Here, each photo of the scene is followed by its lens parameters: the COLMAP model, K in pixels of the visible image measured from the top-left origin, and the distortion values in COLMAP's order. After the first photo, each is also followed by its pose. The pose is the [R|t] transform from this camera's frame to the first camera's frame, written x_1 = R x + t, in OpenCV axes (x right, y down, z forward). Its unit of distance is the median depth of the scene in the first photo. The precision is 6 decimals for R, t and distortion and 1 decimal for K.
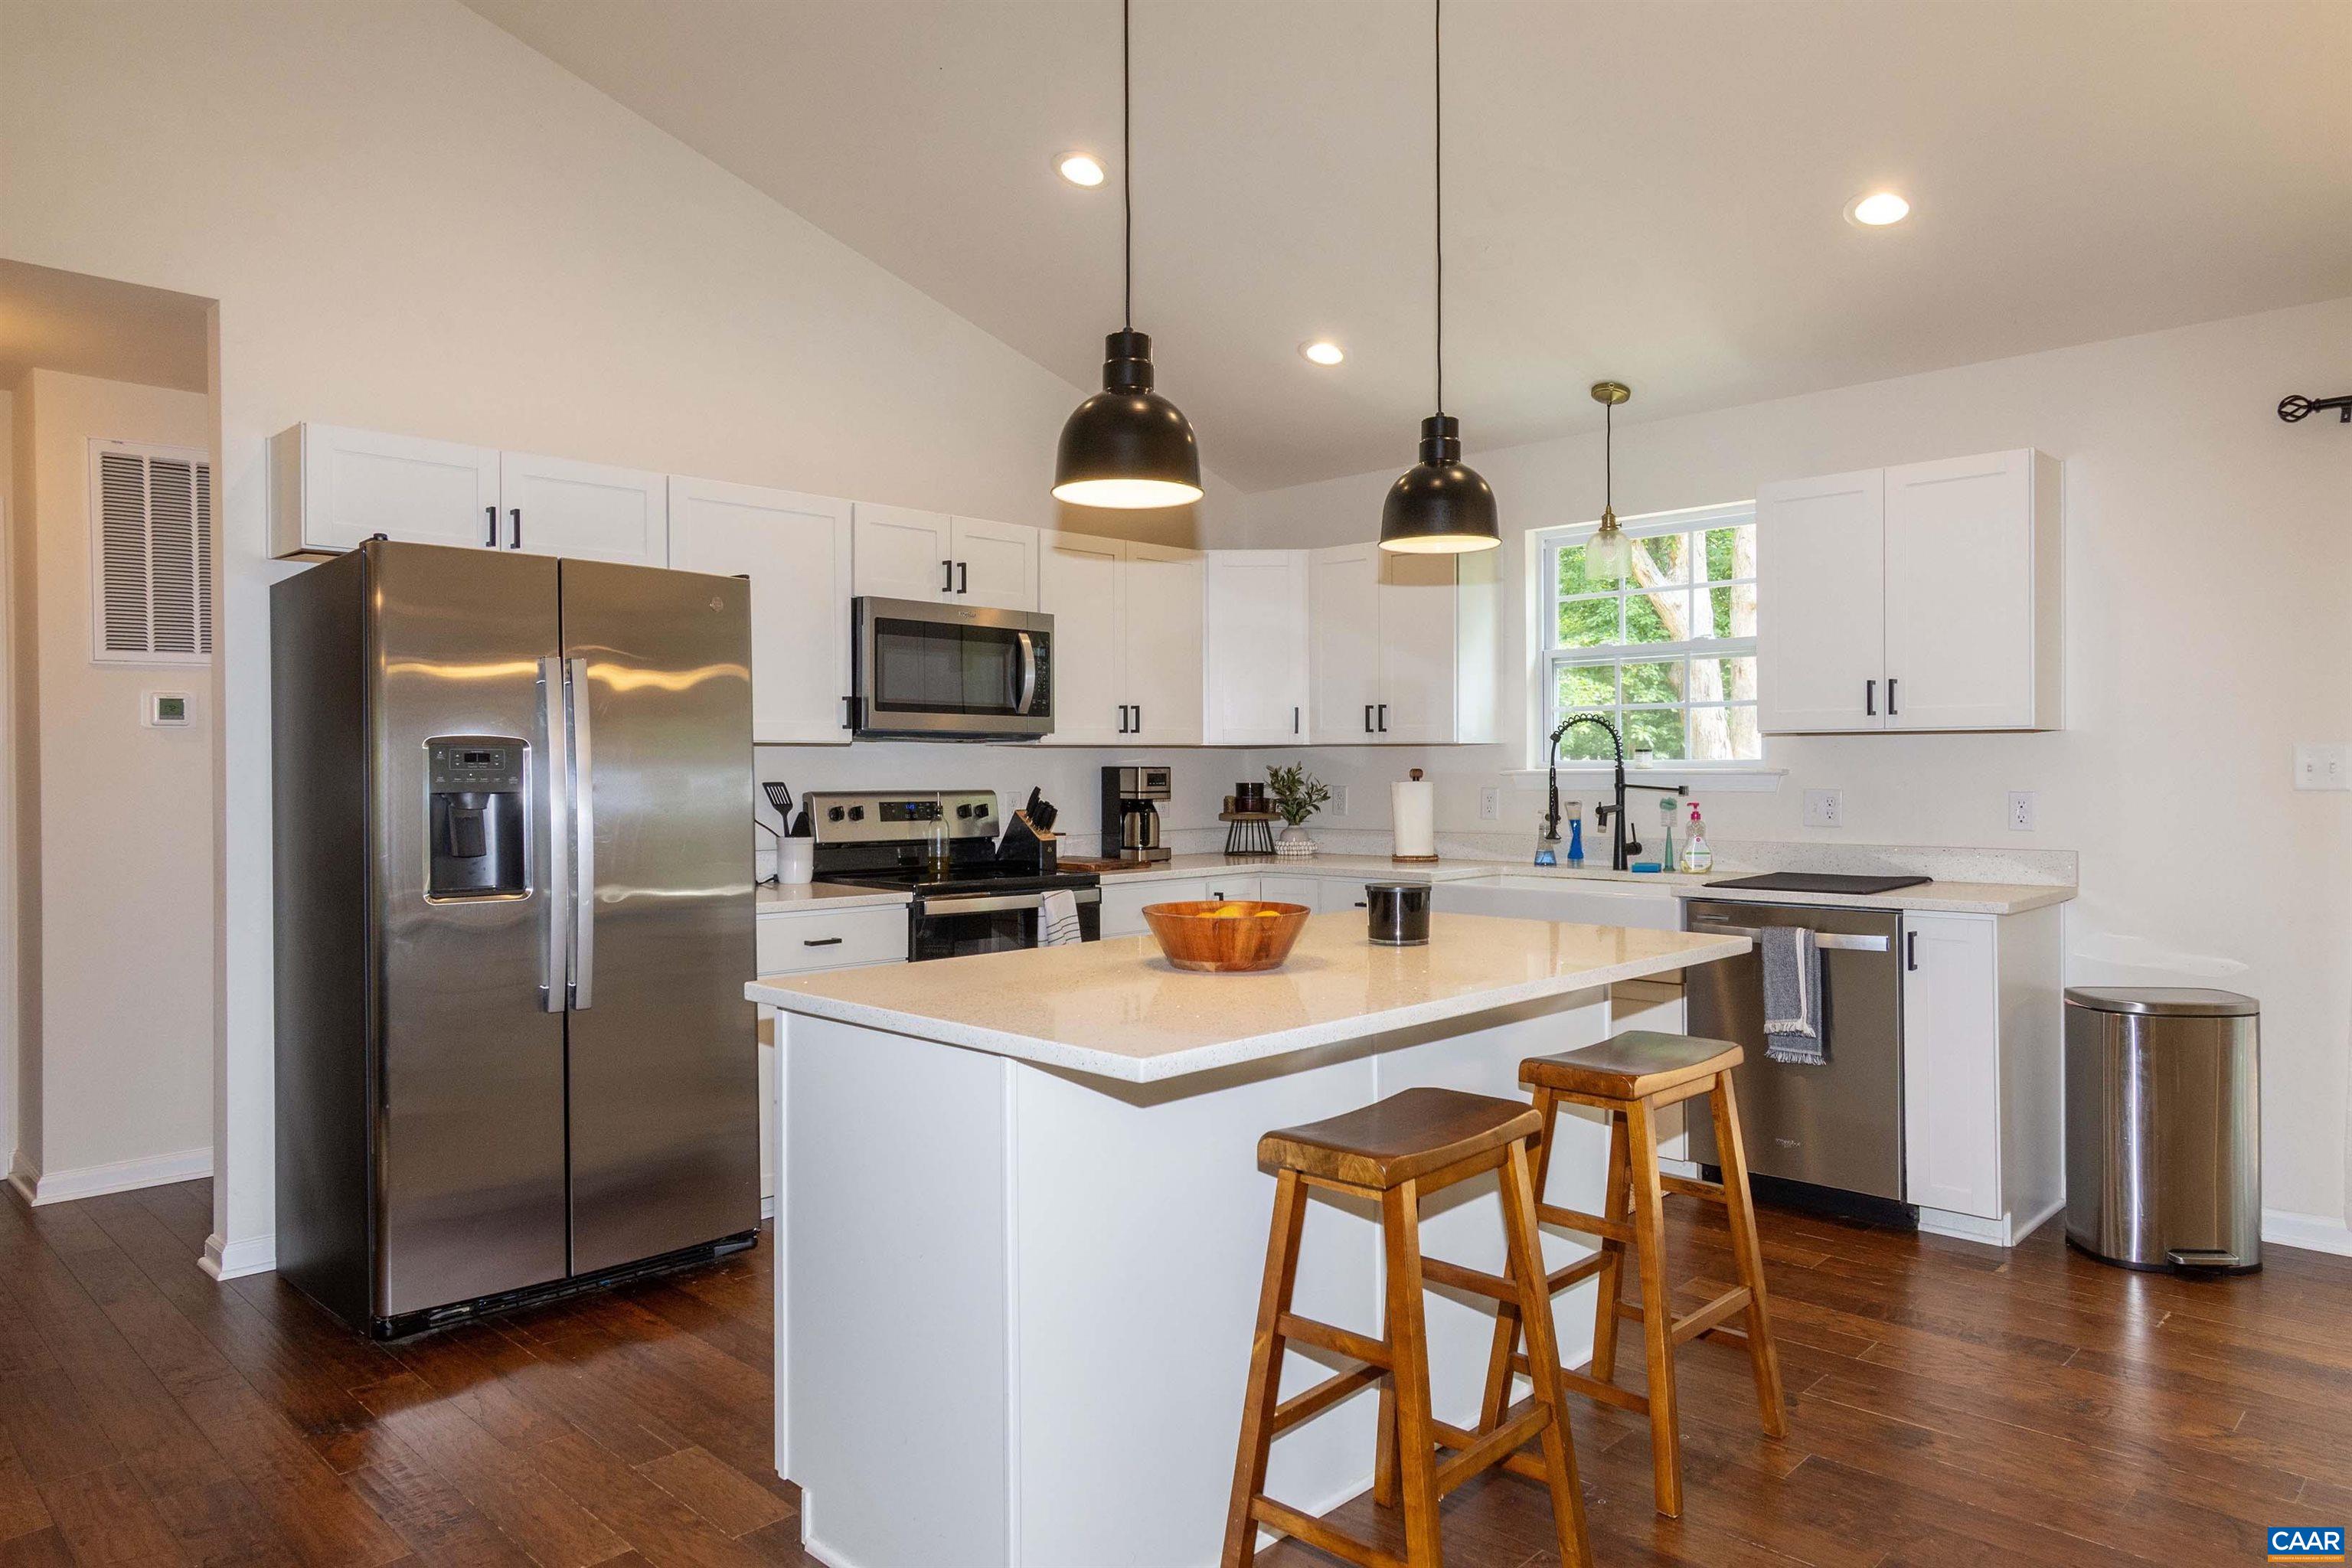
lens RADIAL K [[1492.1, 0, 1170.9], [0, 1492.1, 771.9], [0, 0, 1]] dist [-0.001287, -0.000025]
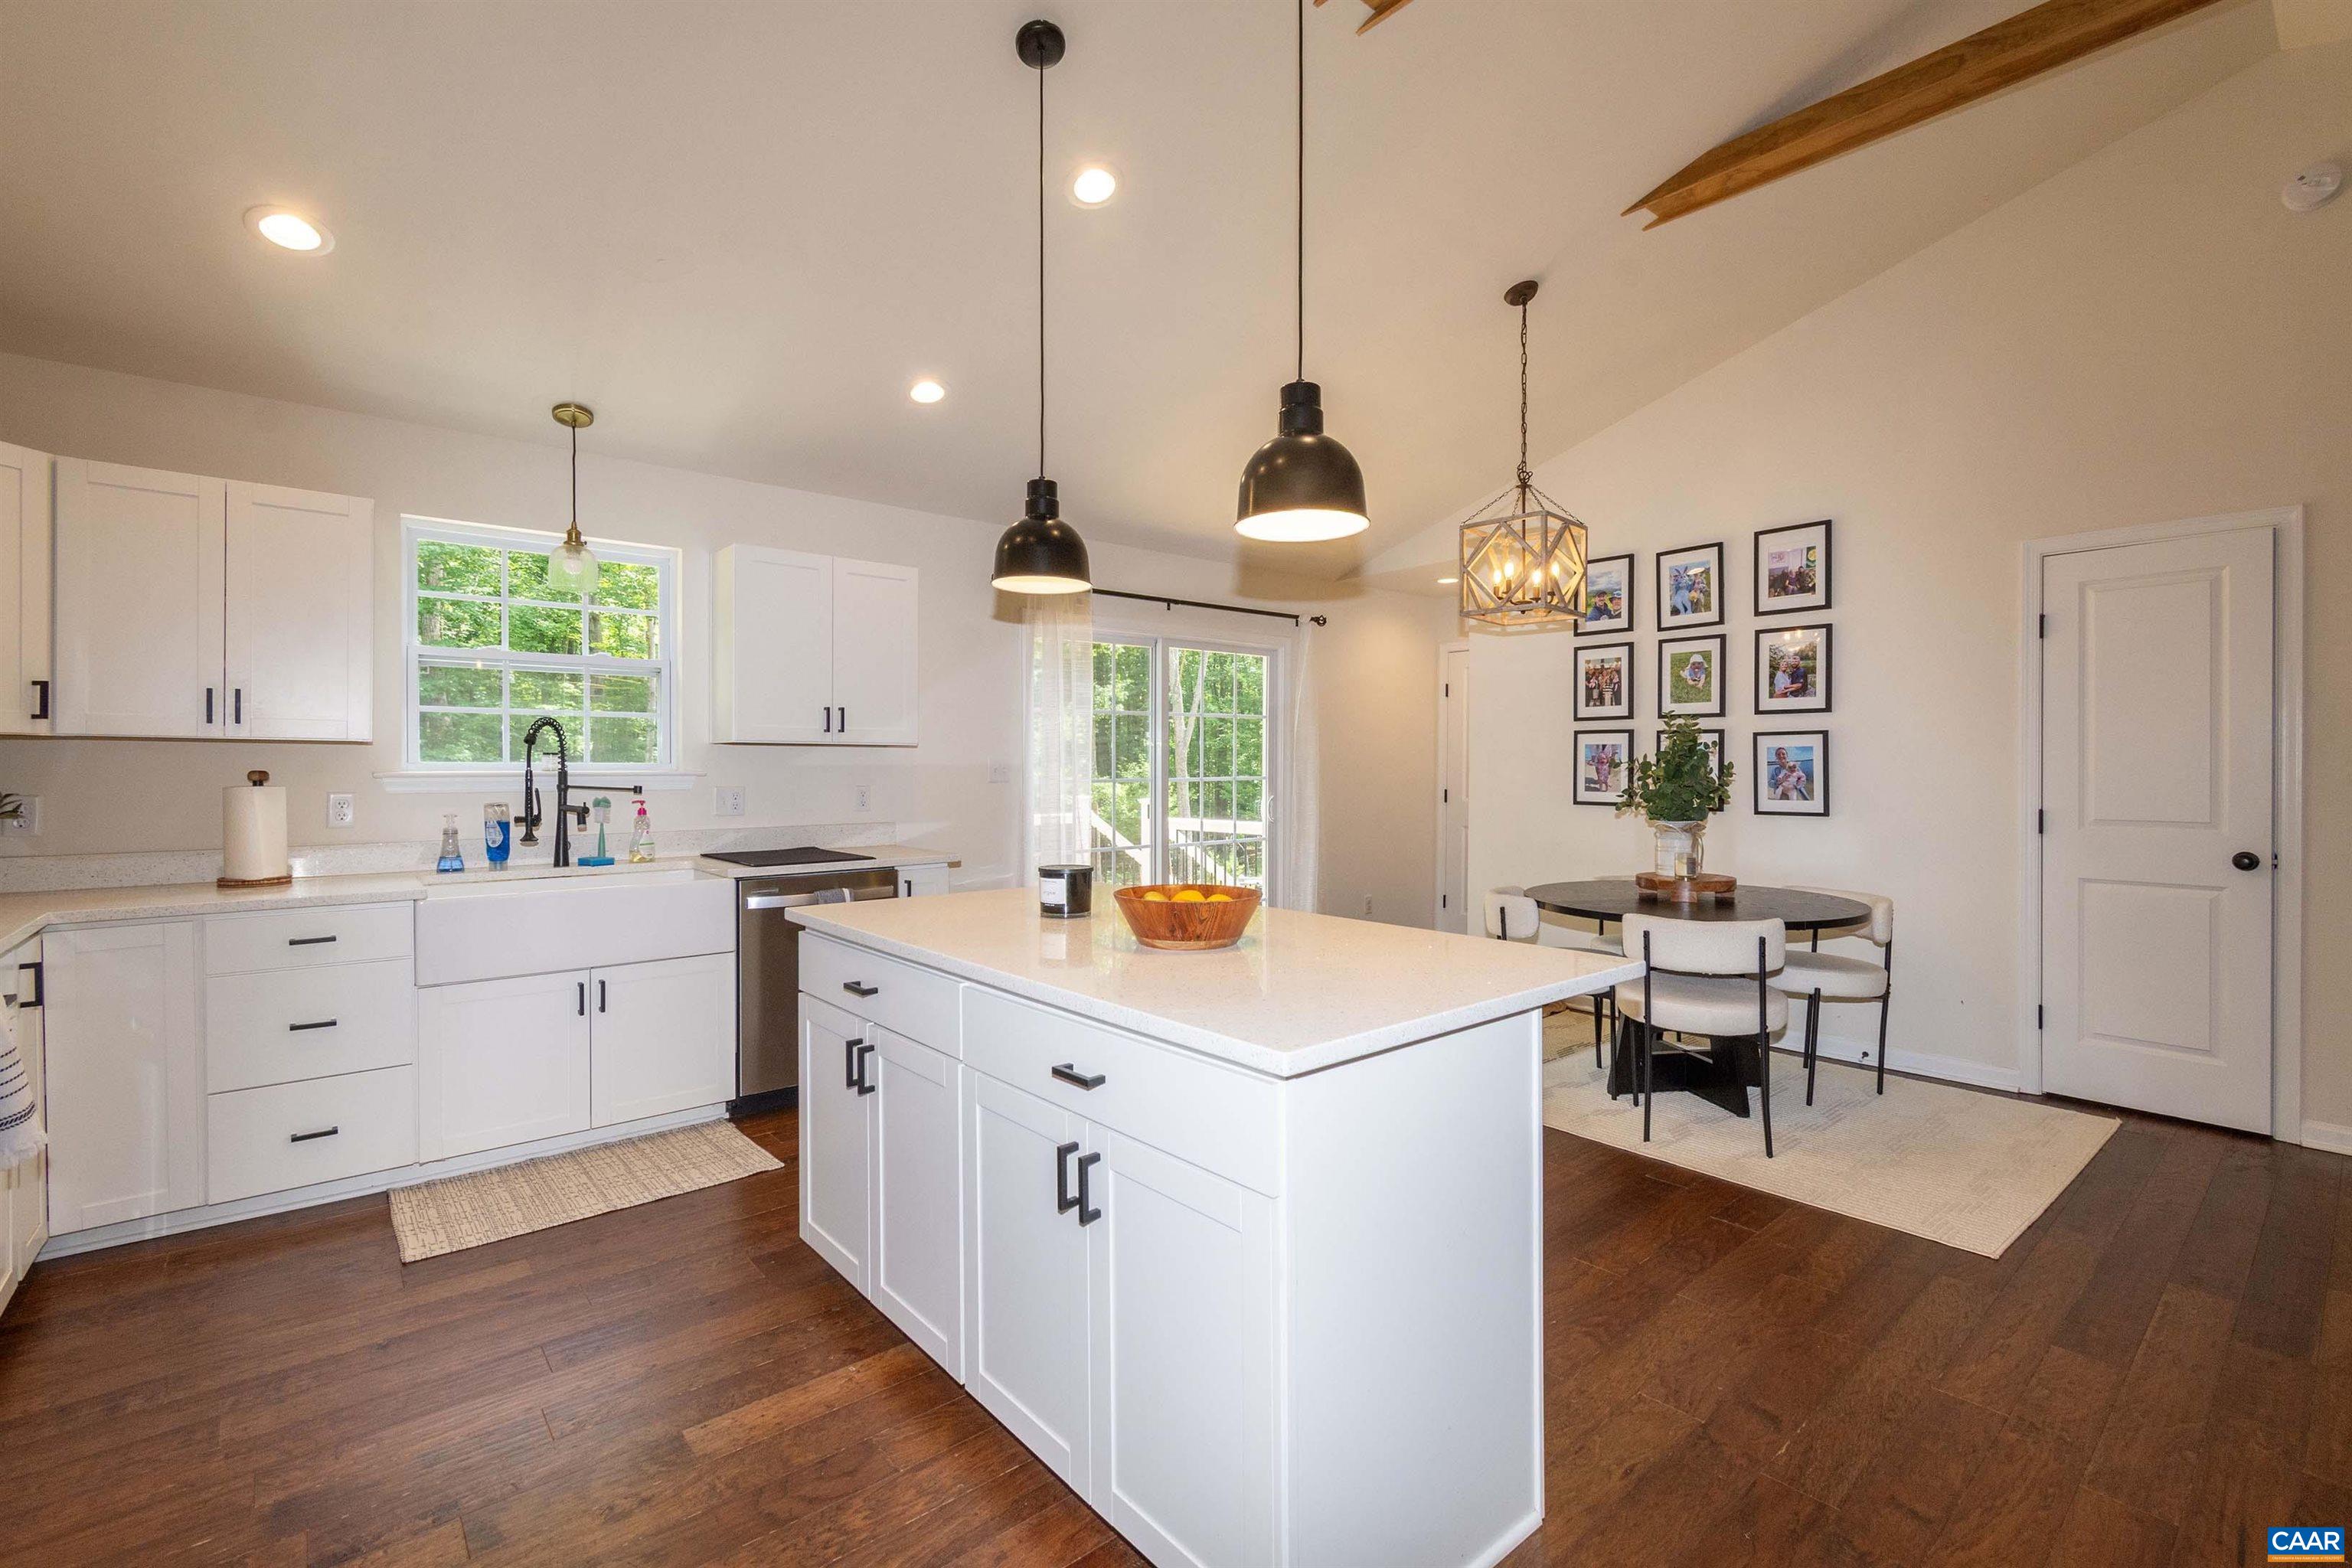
lens RADIAL K [[1038.0, 0, 1185.5], [0, 1038.0, 774.4], [0, 0, 1]] dist [0.004844, -0.001890]
pose [[0.085667, -0.002550, 0.996321, -0.405356], [0.001592, 0.999996, 0.002422, -0.000571], [-0.996323, 0.001379, 0.085671, 0.506017]]
